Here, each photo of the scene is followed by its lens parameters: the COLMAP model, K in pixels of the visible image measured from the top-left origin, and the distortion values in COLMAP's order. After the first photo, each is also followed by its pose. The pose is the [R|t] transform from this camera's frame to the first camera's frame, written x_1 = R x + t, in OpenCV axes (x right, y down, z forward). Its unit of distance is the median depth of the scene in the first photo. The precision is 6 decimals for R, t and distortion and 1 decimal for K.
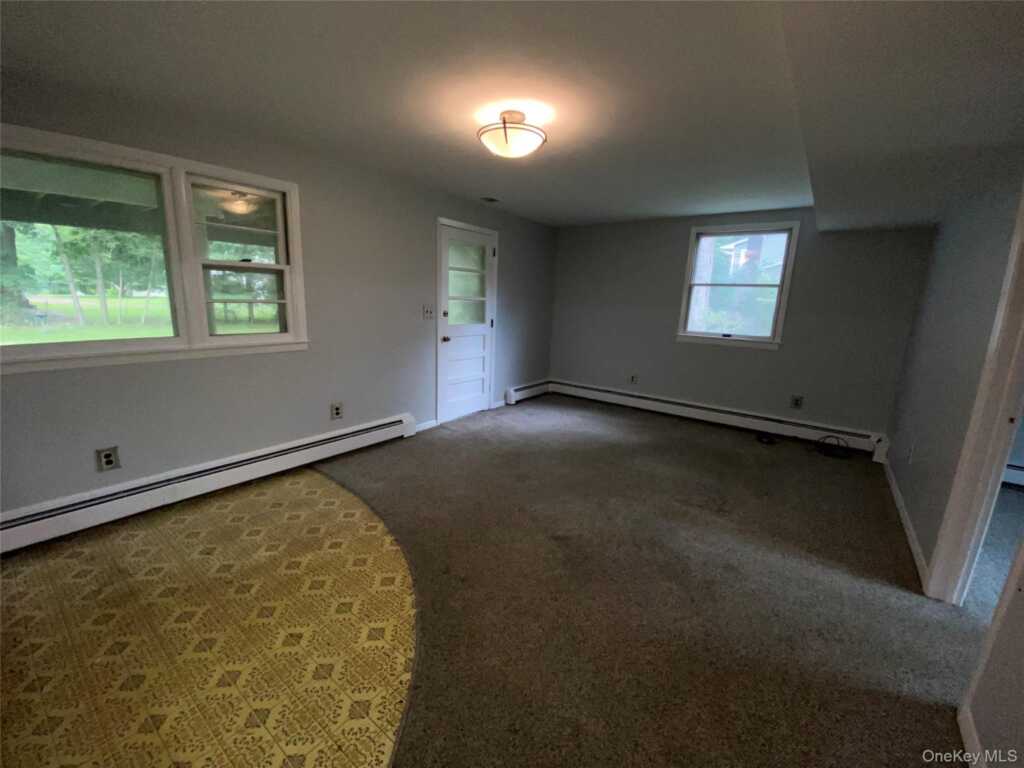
lens RADIAL K [[410.2, 0, 512.0], [0, 410.2, 384.0], [0, 0, 1]] dist [0.022775, -0.023899]
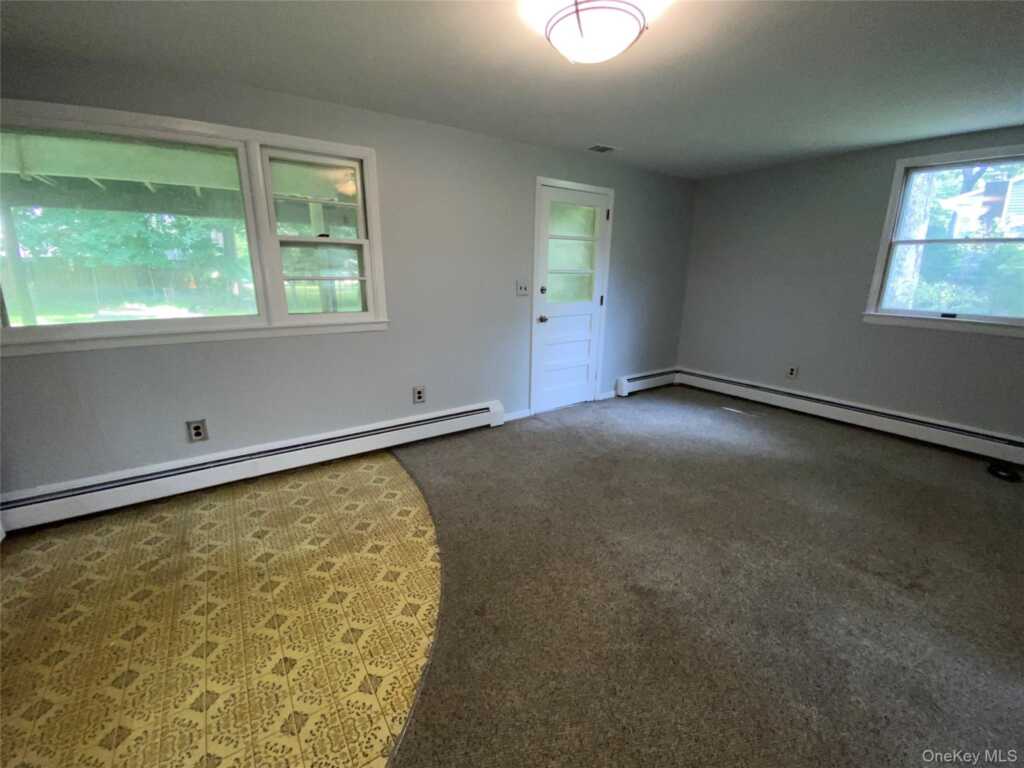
lens RADIAL K [[410.2, 0, 512.0], [0, 410.2, 384.0], [0, 0, 1]] dist [0.022775, -0.023899]
pose [[0.945696, 0.053654, -0.320594, 0.094018], [-0.038851, 0.997870, 0.052399, -0.020022], [0.322723, -0.037098, 0.945766, 0.203752]]
